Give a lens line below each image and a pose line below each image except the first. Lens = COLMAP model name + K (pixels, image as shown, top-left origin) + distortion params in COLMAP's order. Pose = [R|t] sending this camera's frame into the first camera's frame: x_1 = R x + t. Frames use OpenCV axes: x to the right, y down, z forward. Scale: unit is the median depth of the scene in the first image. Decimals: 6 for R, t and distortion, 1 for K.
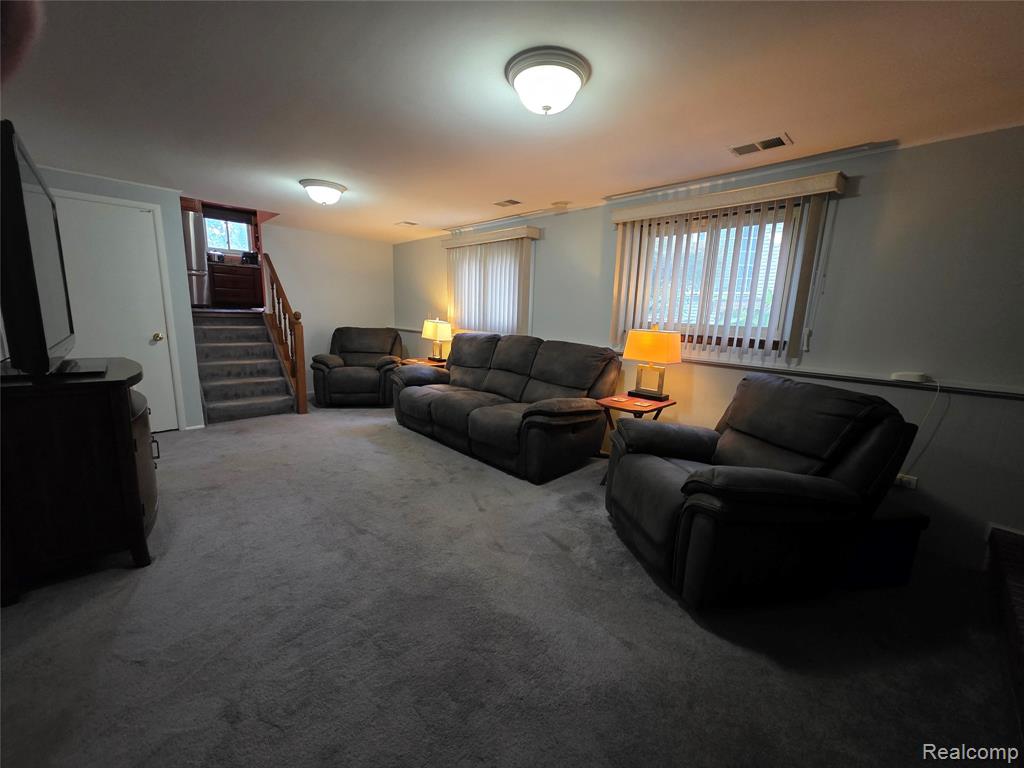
lens RADIAL K [[410.8, 0, 513.9], [0, 410.8, 388.2], [0, 0, 1]] dist [0.003184, -0.000419]
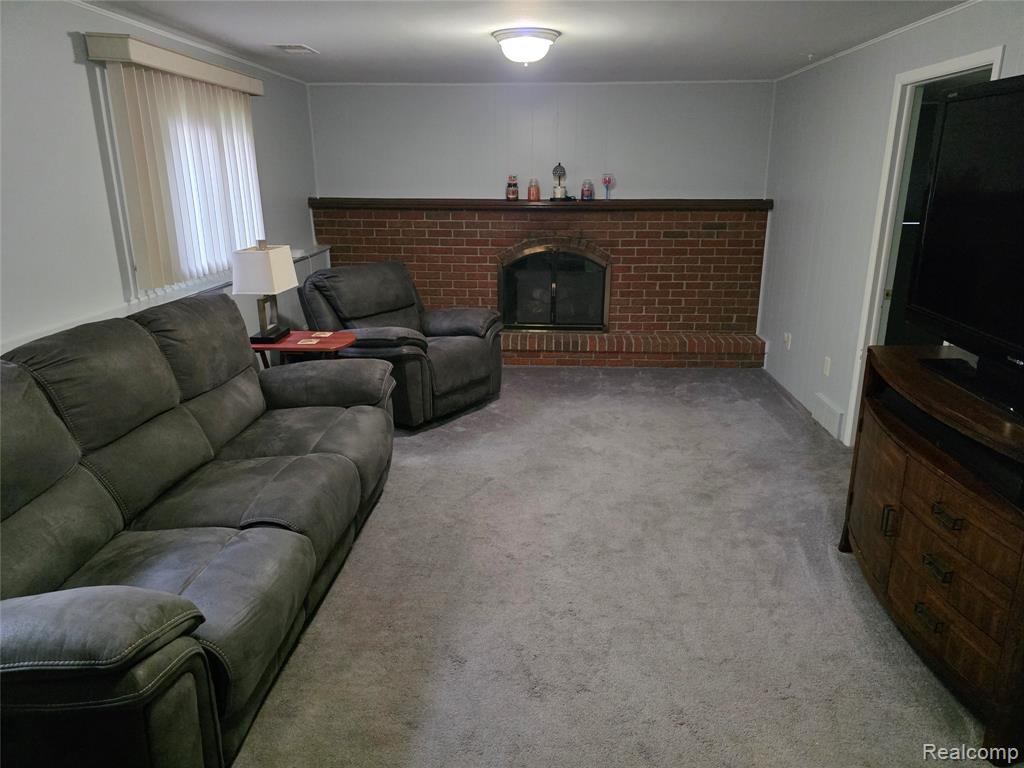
lens RADIAL K [[689.5, 0, 526.8], [0, 689.5, 372.9], [0, 0, 1]] dist [0.069570, -0.063774]
pose [[-0.695519, -0.234557, 0.679144, -0.844061], [0.103186, 0.902809, 0.417478, -0.387819], [-0.711060, 0.360442, -0.603718, 1.405359]]
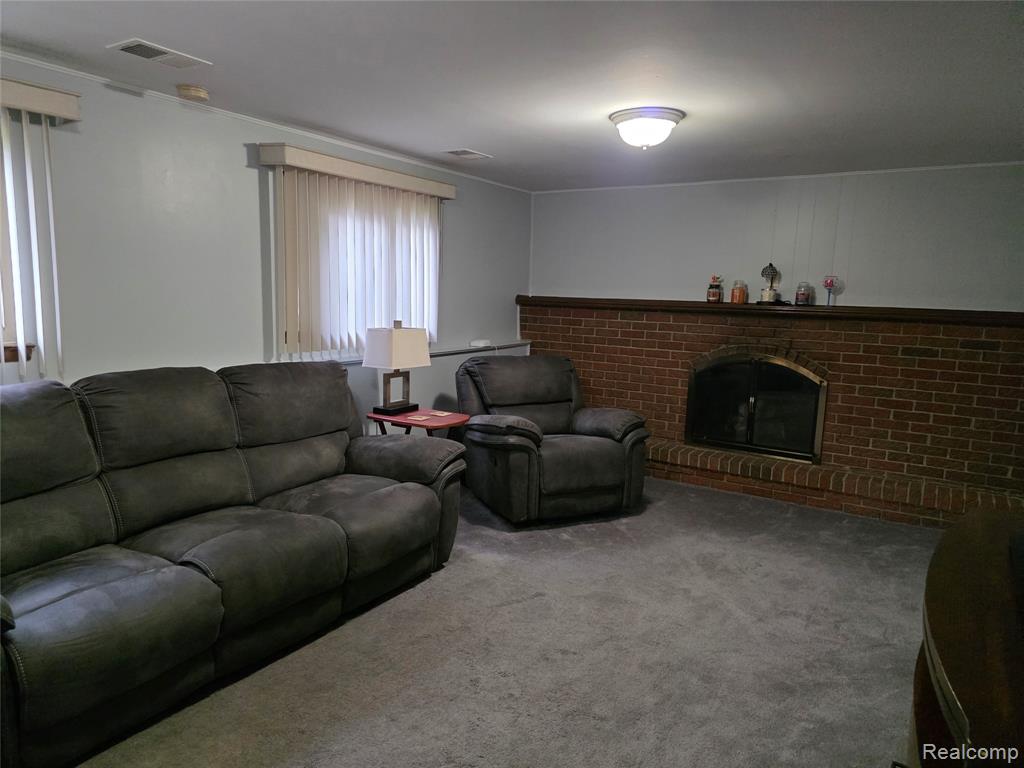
lens RADIAL K [[689.5, 0, 515.9], [0, 689.5, 381.3], [0, 0, 1]] dist [0.069570, -0.063774]
pose [[-0.248165, -0.172190, 0.953292, -0.964971], [0.136947, 0.967956, 0.210490, -0.274211], [-0.958989, 0.182787, -0.216632, 1.018110]]
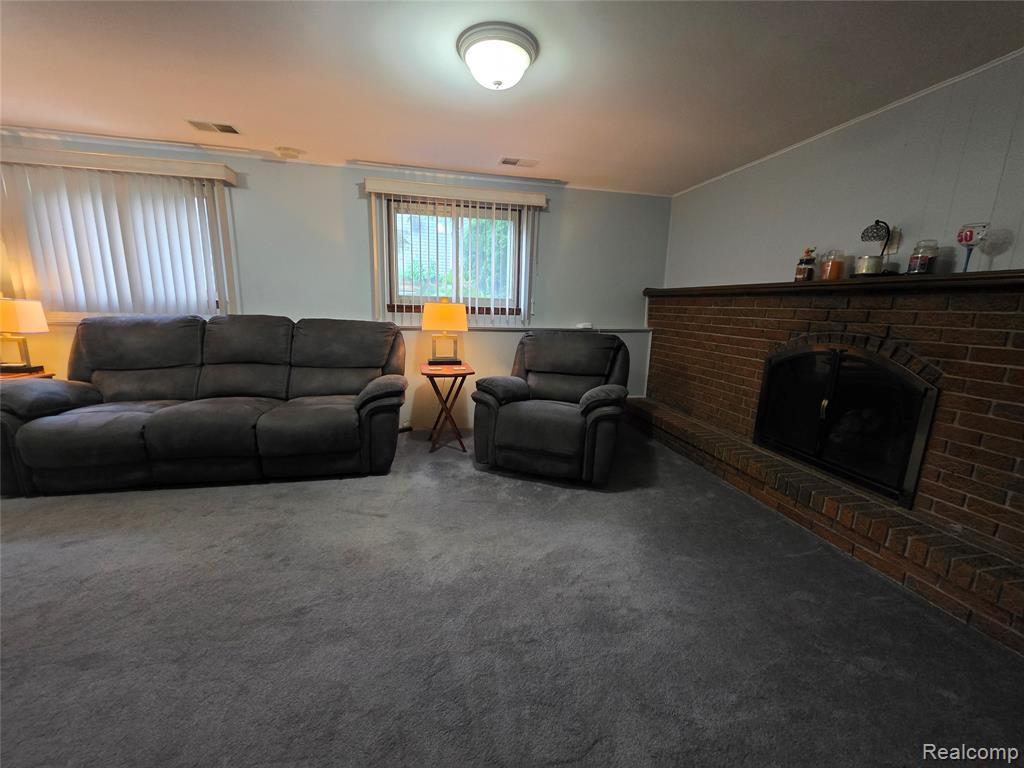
lens RADIAL K [[410.8, 0, 515.4], [0, 410.8, 385.8], [0, 0, 1]] dist [0.003184, -0.000419]
pose [[0.517174, -0.186893, 0.835226, -0.492891], [0.147304, 0.980742, 0.128244, -0.032216], [-0.843109, 0.056708, 0.534744, 0.240204]]
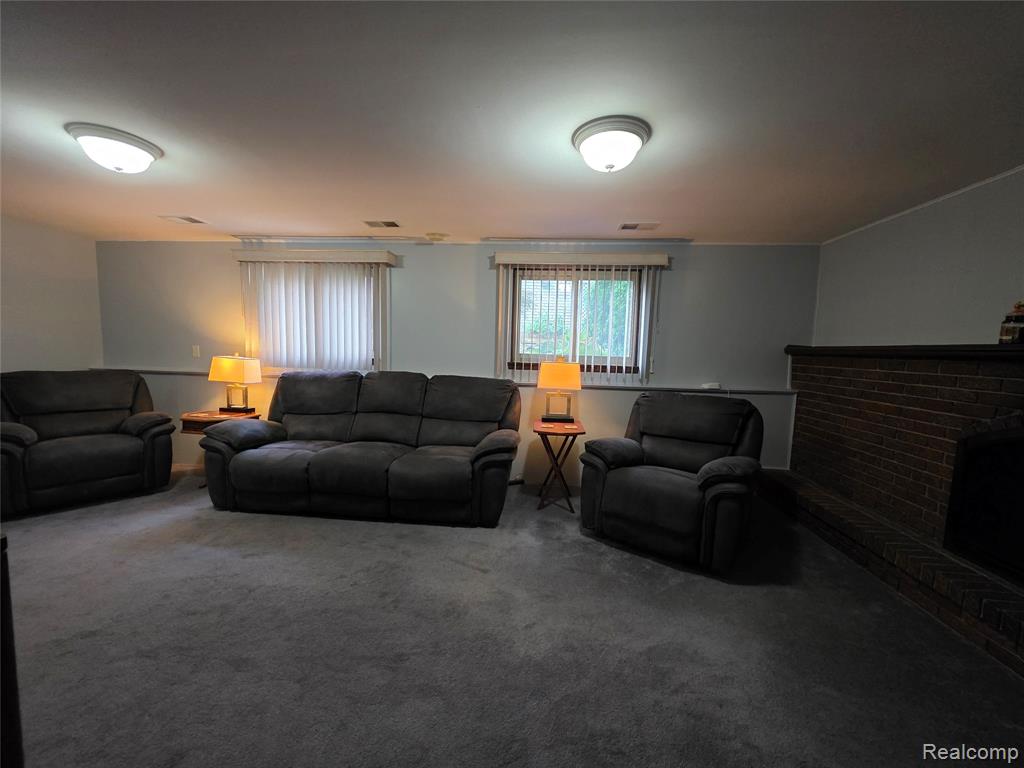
lens RADIAL K [[410.8, 0, 514.3], [0, 410.8, 386.7], [0, 0, 1]] dist [0.003184, -0.000419]
pose [[0.751752, -0.075341, 0.655128, -0.474712], [0.119039, 0.992636, -0.022441, -0.057534], [-0.648613, 0.094855, 0.755184, 0.209026]]
